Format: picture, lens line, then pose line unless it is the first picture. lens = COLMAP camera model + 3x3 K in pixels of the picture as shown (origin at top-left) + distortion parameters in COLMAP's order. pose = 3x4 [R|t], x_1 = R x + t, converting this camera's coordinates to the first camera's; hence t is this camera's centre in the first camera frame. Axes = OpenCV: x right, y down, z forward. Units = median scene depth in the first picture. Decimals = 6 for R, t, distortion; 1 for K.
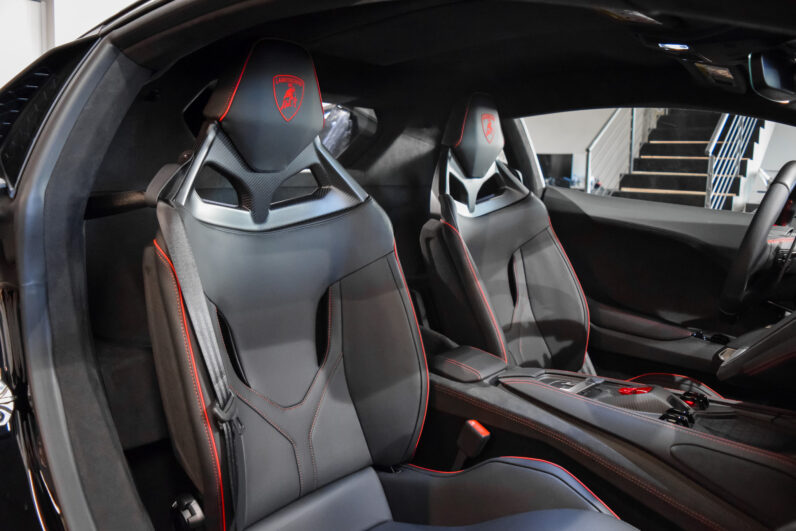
lens RADIAL K [[626.8, 0, 398.0], [0, 626.8, 265.5], [0, 0, 1]] dist [-0.085364, 0.002878]
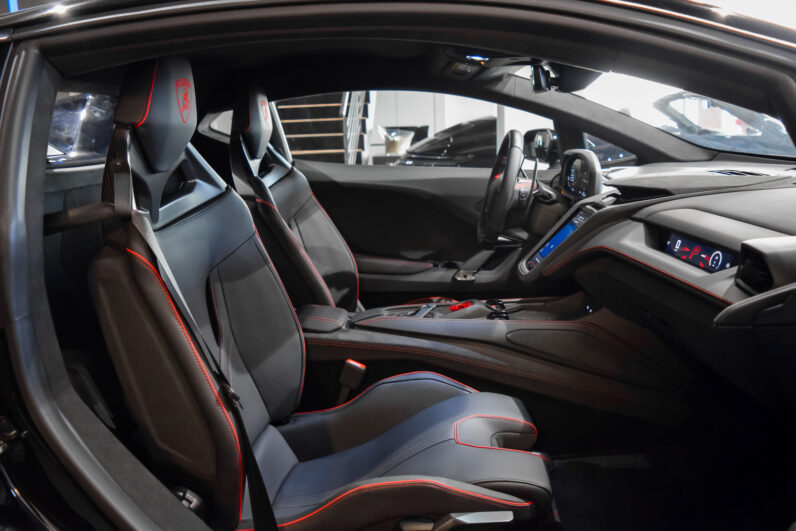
lens RADIAL K [[634.2, 0, 398.0], [0, 634.2, 265.5], [0, 0, 1]] dist [-0.081656, 0.005507]
pose [[0.807708, -0.171255, 0.564163, -0.453017], [0.139688, 0.985226, 0.099080, -0.040830], [-0.572796, -0.001221, 0.819697, -0.068617]]
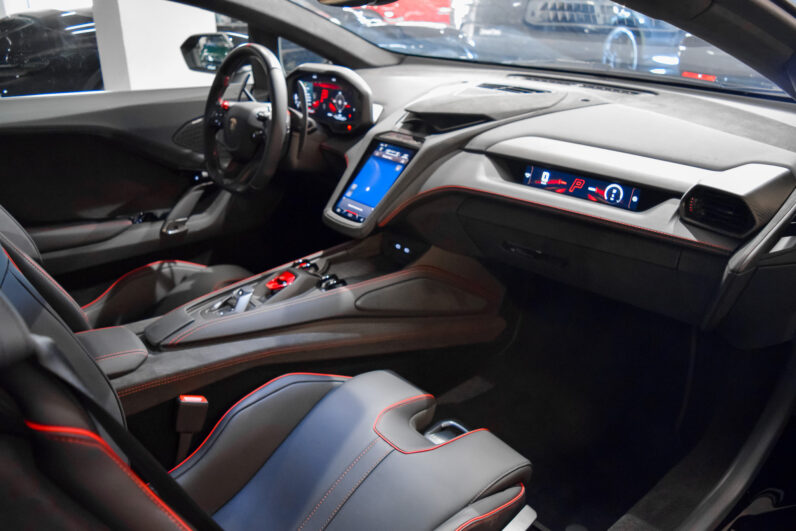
lens RADIAL K [[626.8, 0, 398.0], [0, 626.8, 265.5], [0, 0, 1]] dist [-0.085364, 0.002878]
pose [[0.186454, -0.414326, 0.890825, -0.497729], [0.159035, 0.907496, 0.388793, -0.198262], [-0.969506, 0.069180, 0.235099, 0.473074]]
